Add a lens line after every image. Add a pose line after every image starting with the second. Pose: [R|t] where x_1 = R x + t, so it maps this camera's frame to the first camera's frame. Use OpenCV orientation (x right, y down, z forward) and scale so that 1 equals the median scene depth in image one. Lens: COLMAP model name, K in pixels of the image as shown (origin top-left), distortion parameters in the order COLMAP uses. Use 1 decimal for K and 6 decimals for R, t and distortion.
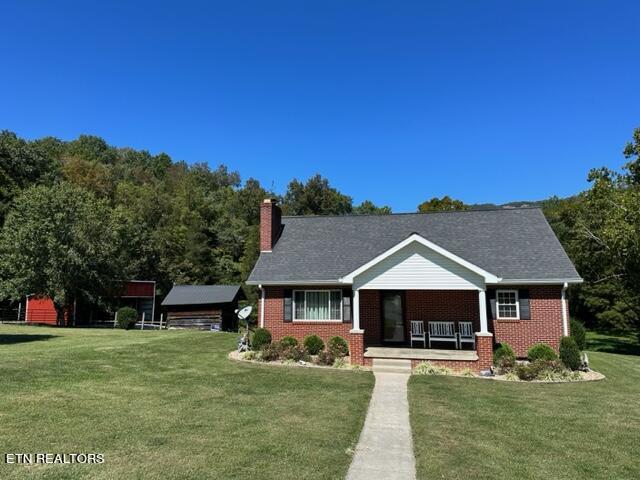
lens RADIAL K [[441.3, 0, 325.1], [0, 441.3, 236.0], [0, 0, 1]] dist [0.083994, -0.118670]
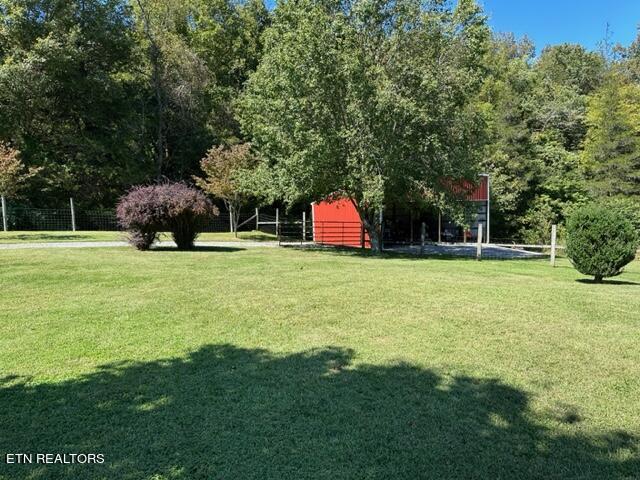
lens RADIAL K [[441.3, 0, 325.1], [0, 441.3, 236.0], [0, 0, 1]] dist [0.083994, -0.118670]
pose [[0.851375, 0.004380, -0.524540, -0.183621], [0.095046, 0.982125, 0.162469, 0.047099], [0.515875, -0.188177, 0.835740, 0.271667]]
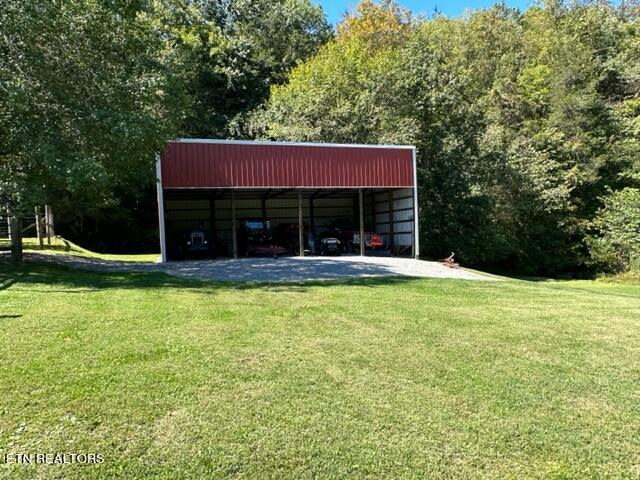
lens RADIAL K [[448.1, 0, 320.0], [0, 448.1, 240.0], [0, 0, 1]] dist [0.002592, 0.002268]
pose [[0.648984, -0.008325, -0.760757, -0.105909], [0.135138, 0.985301, 0.104501, 0.092304], [0.748704, -0.170627, 0.640569, 0.491337]]
